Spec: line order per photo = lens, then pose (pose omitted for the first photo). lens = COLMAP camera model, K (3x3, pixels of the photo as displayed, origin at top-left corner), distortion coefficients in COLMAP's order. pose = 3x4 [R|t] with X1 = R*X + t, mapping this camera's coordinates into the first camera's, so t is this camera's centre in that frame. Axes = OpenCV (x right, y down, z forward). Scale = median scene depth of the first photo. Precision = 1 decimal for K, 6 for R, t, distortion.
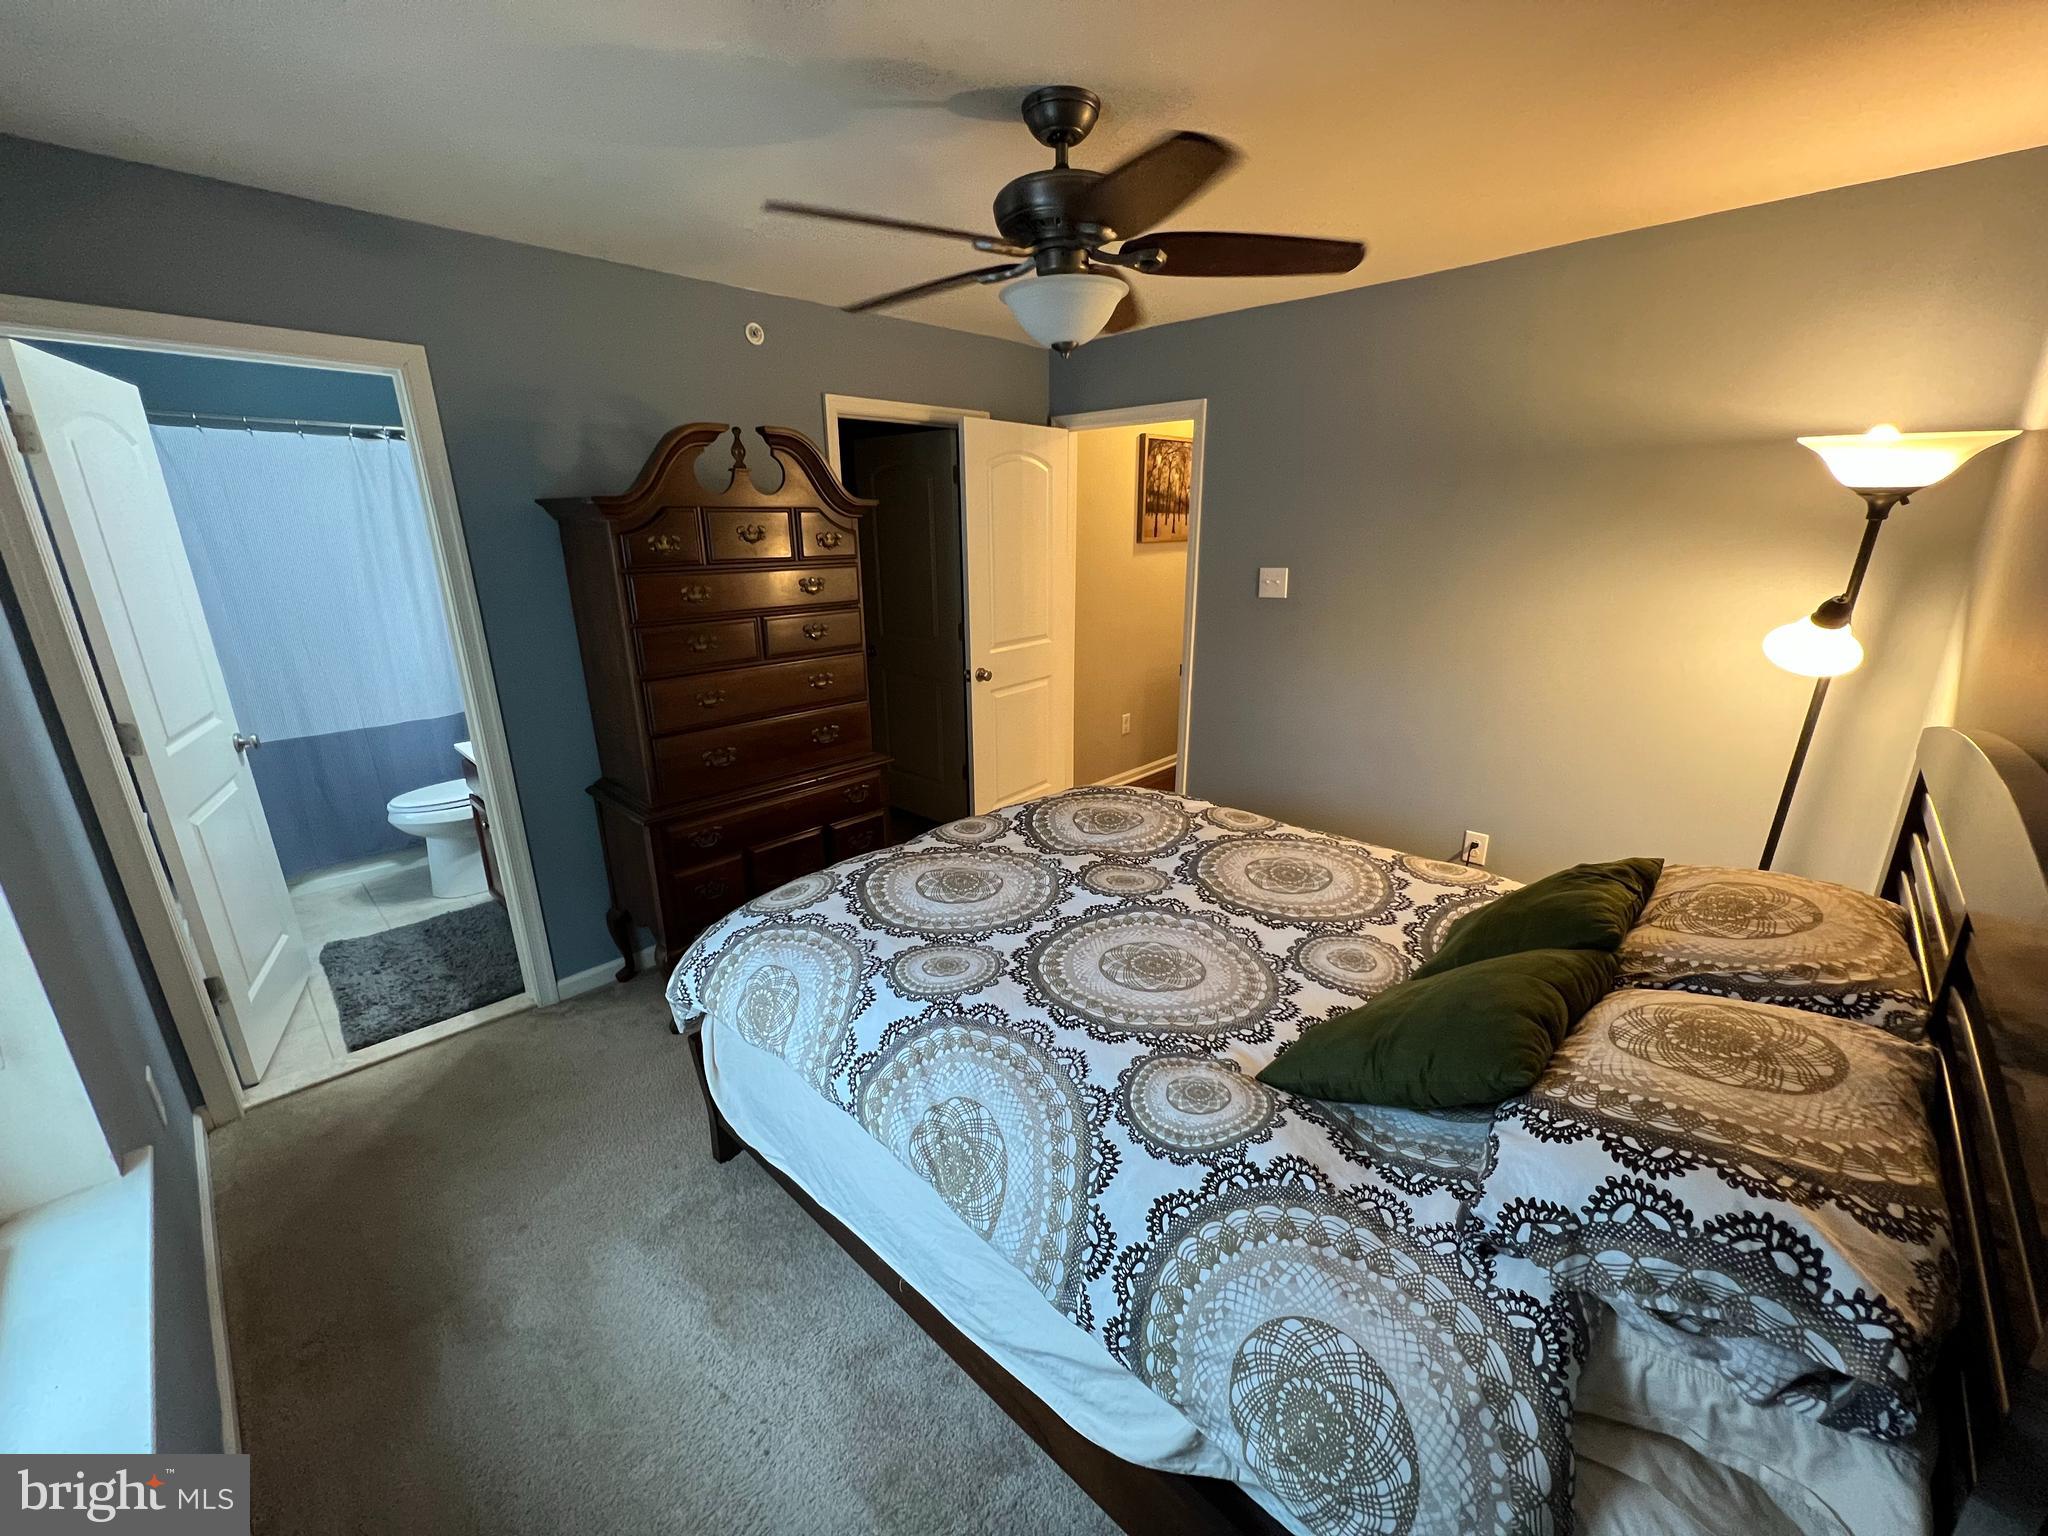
lens RADIAL K [[814.5, 0, 1018.7], [0, 814.5, 775.8], [0, 0, 1]] dist [-0.001391, -0.000235]
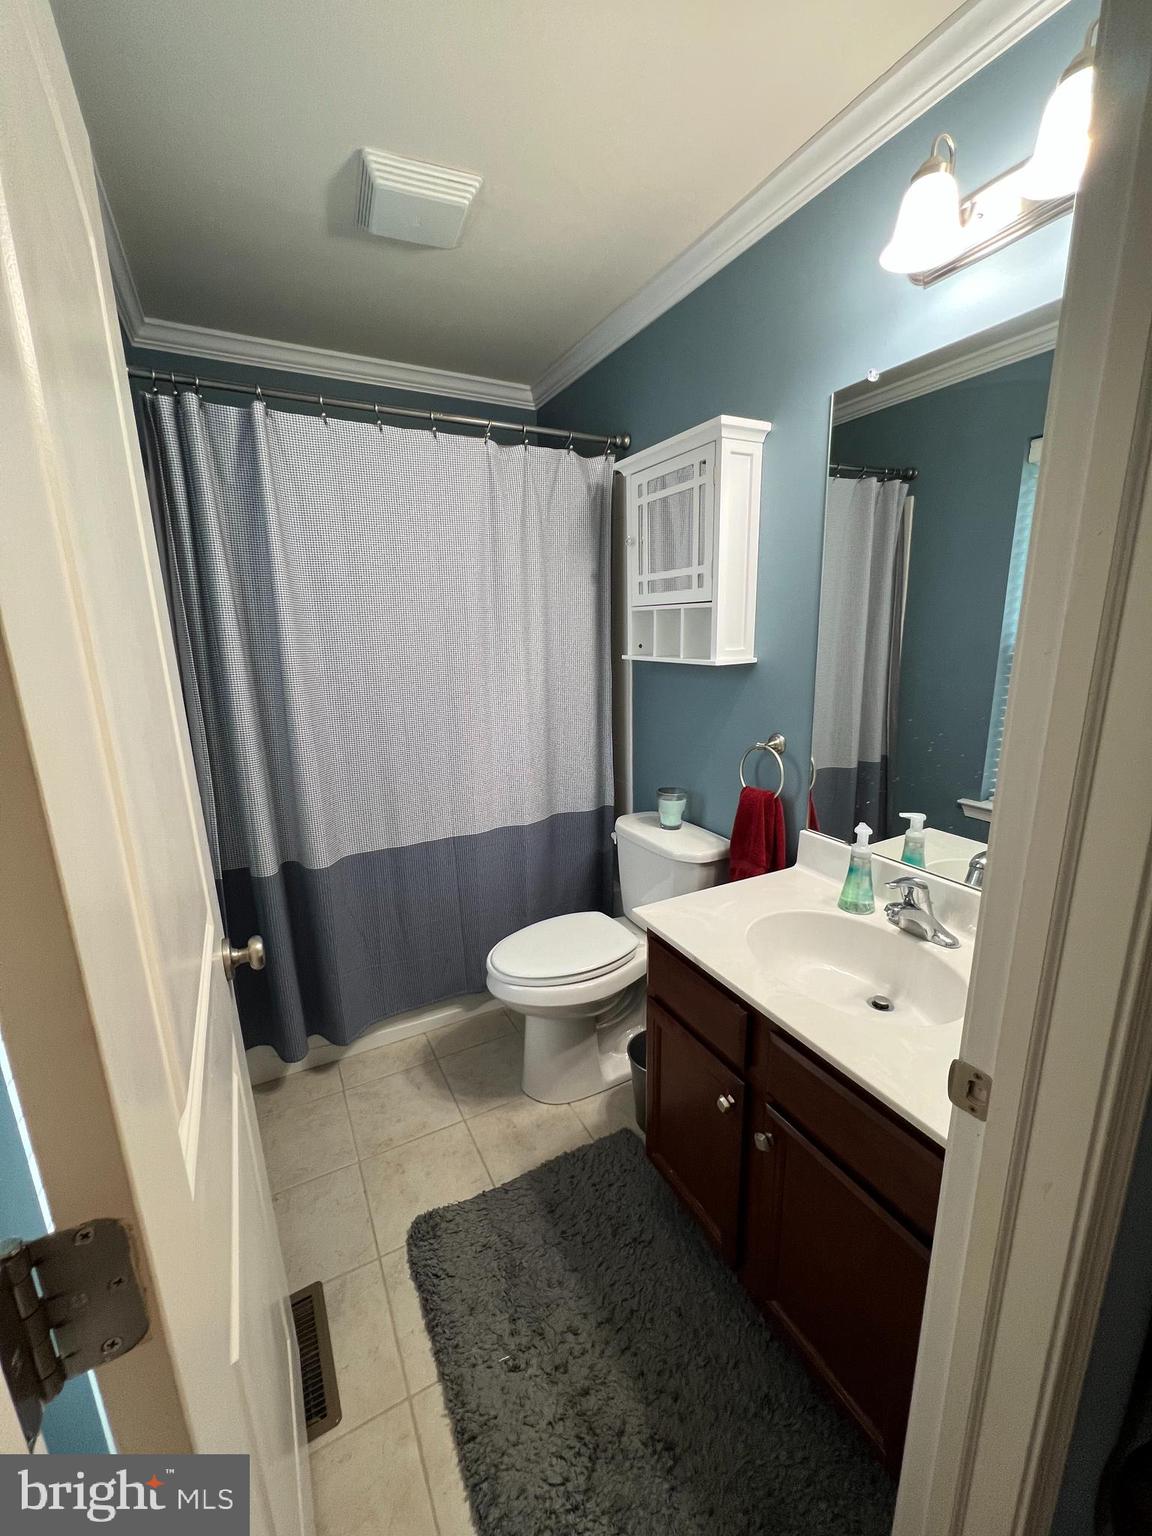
lens RADIAL K [[610.9, 0, 578.2], [0, 610.9, 765.6], [0, 0, 1]] dist [-0.001391, -0.000235]
pose [[0.953897, 0.053025, -0.295414, -0.565366], [-0.074058, 0.995419, -0.060461, -0.100933], [0.290855, 0.079551, 0.953454, 0.528423]]
